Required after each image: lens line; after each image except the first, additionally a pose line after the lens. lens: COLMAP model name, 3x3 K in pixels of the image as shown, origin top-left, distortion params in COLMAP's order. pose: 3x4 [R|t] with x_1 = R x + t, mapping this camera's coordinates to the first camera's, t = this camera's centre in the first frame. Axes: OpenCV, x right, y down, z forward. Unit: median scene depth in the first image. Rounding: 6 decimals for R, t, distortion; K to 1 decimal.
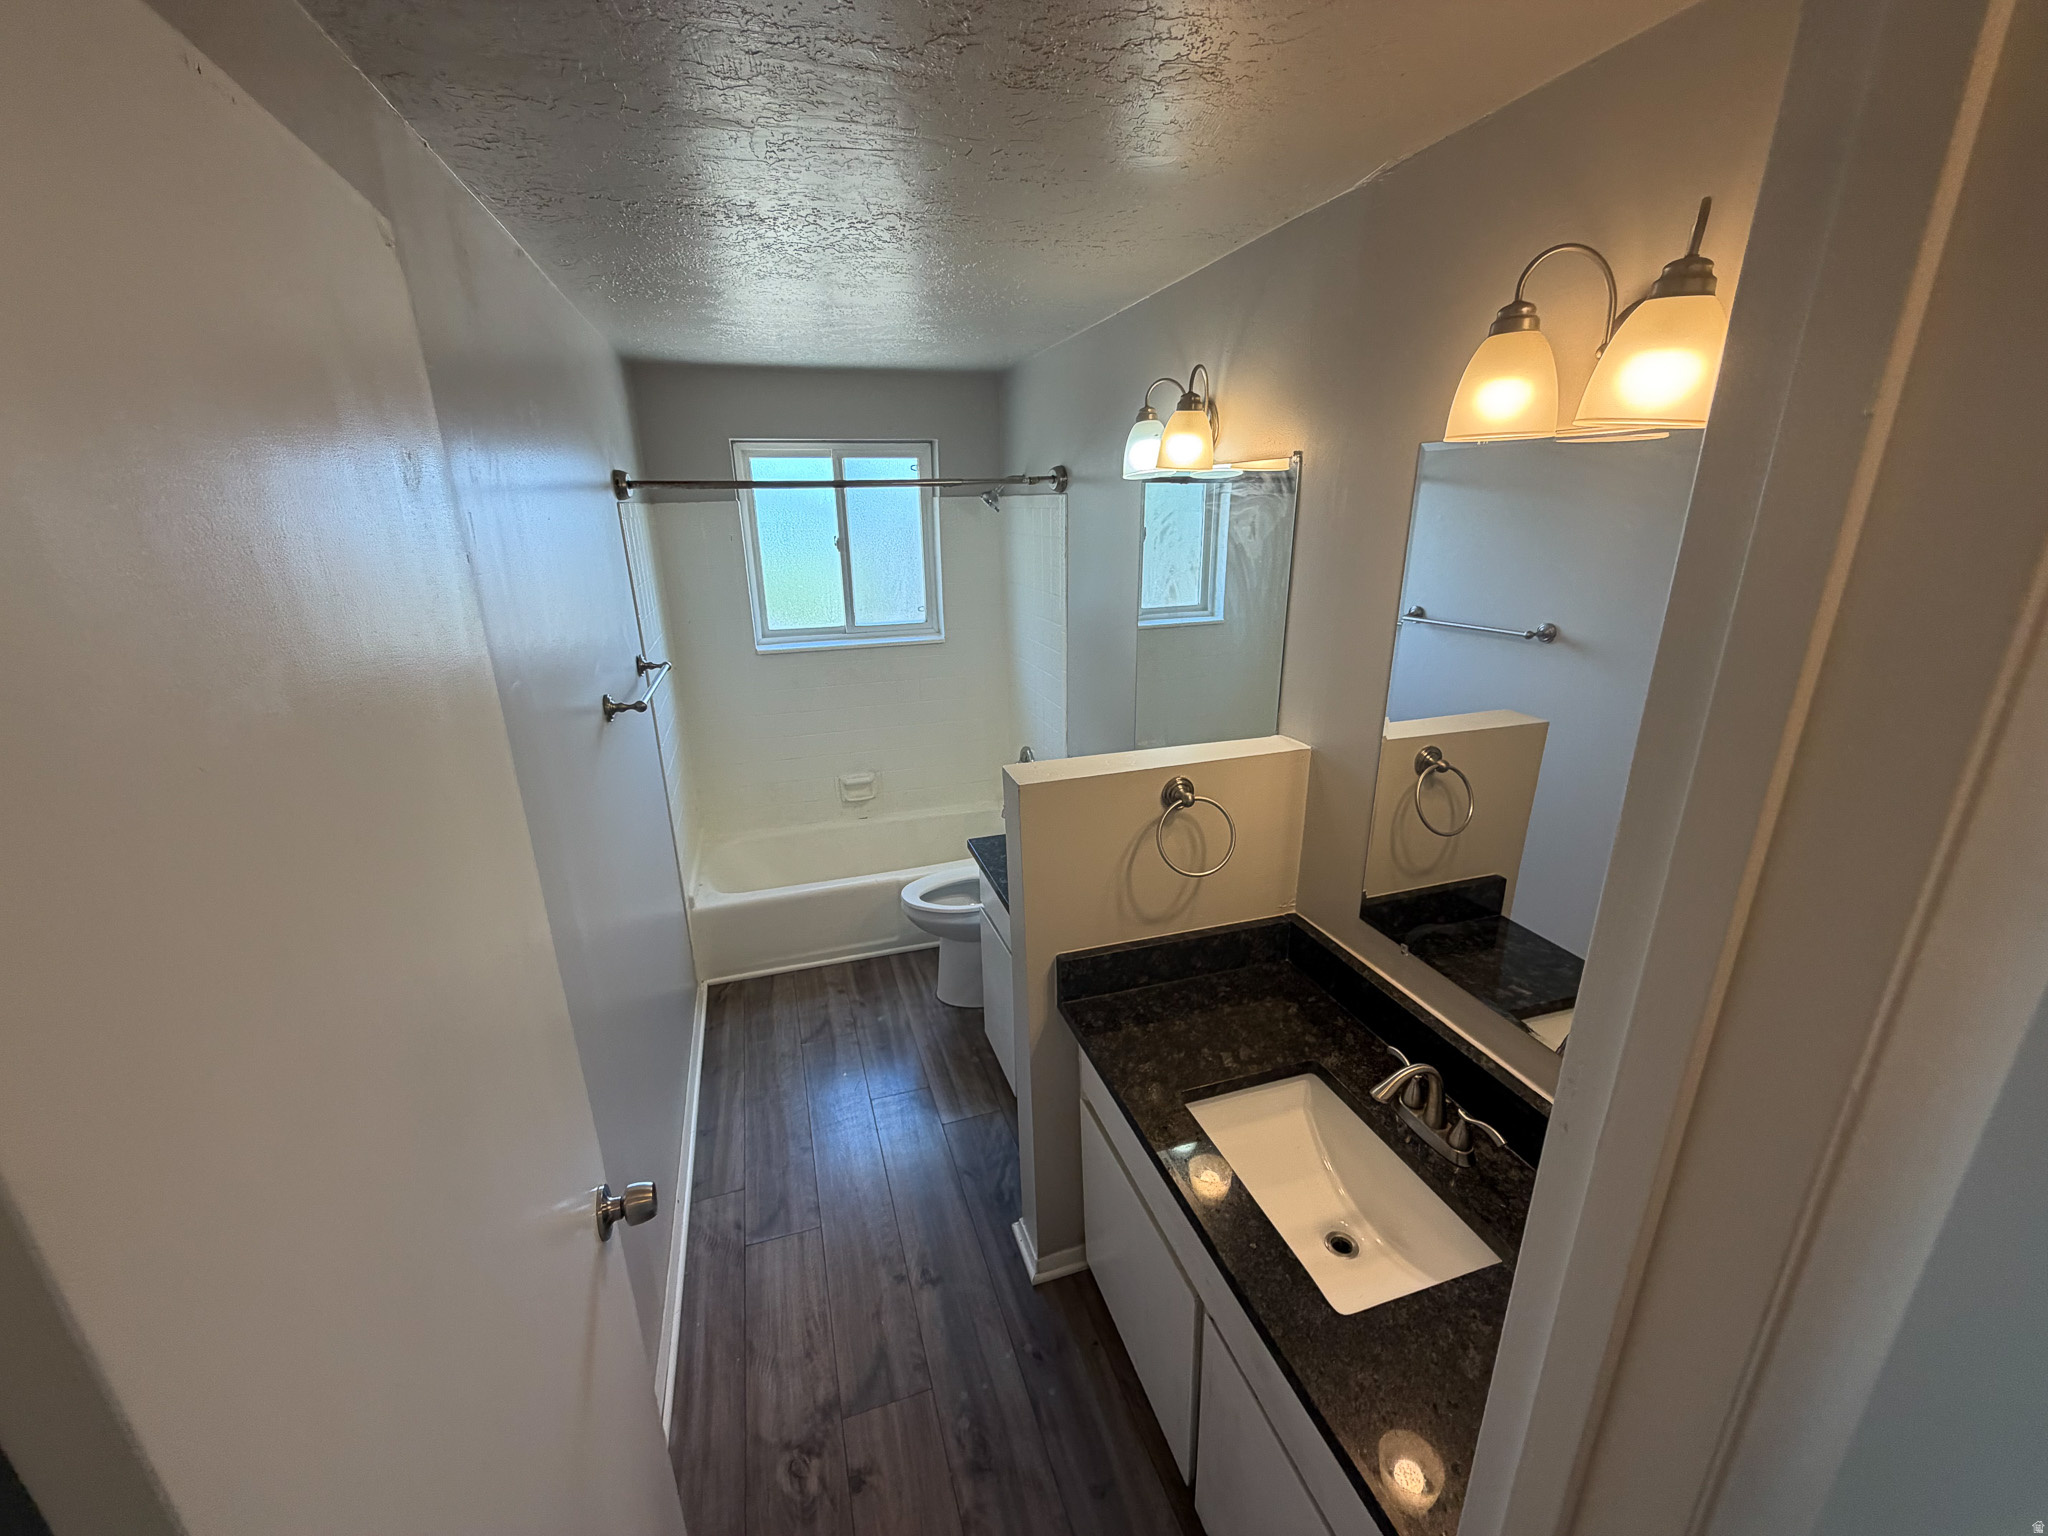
lens RADIAL K [[815.0, 0, 1019.3], [0, 815.0, 771.9], [0, 0, 1]] dist [0.000946, -0.000236]
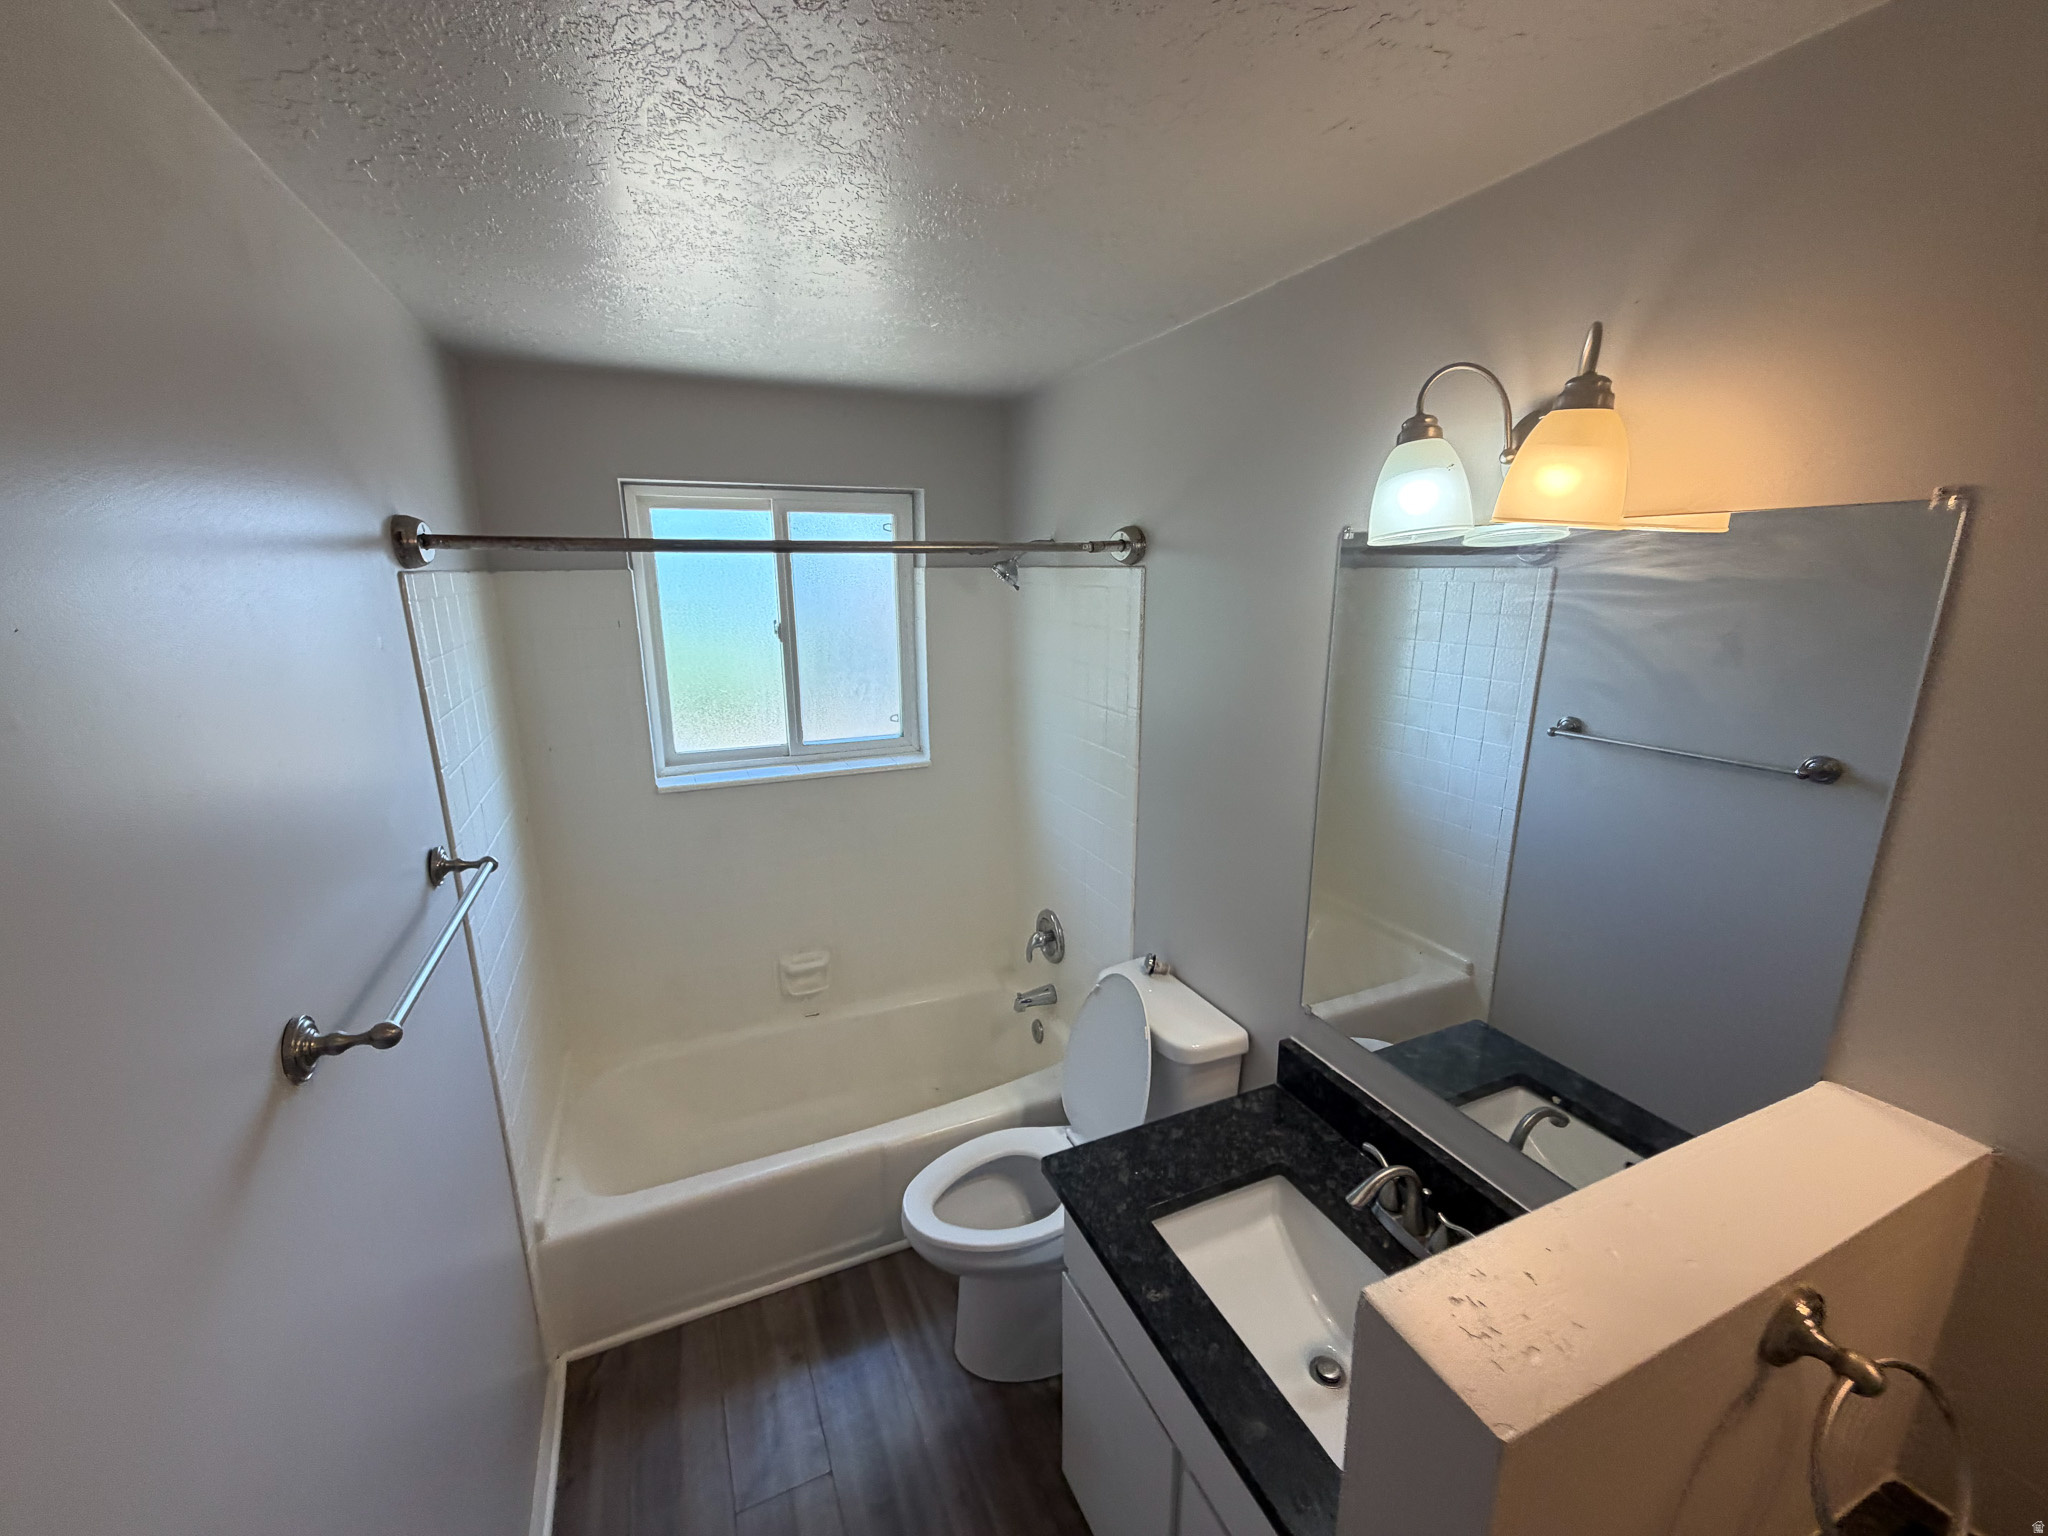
lens RADIAL K [[815.0, 0, 1019.3], [0, 815.0, 771.9], [0, 0, 1]] dist [0.000946, -0.000236]
pose [[0.993513, -0.014829, 0.112750, -0.106578], [0.023461, 0.996860, -0.075623, -0.109629], [-0.111275, 0.077778, 0.990741, 0.316736]]
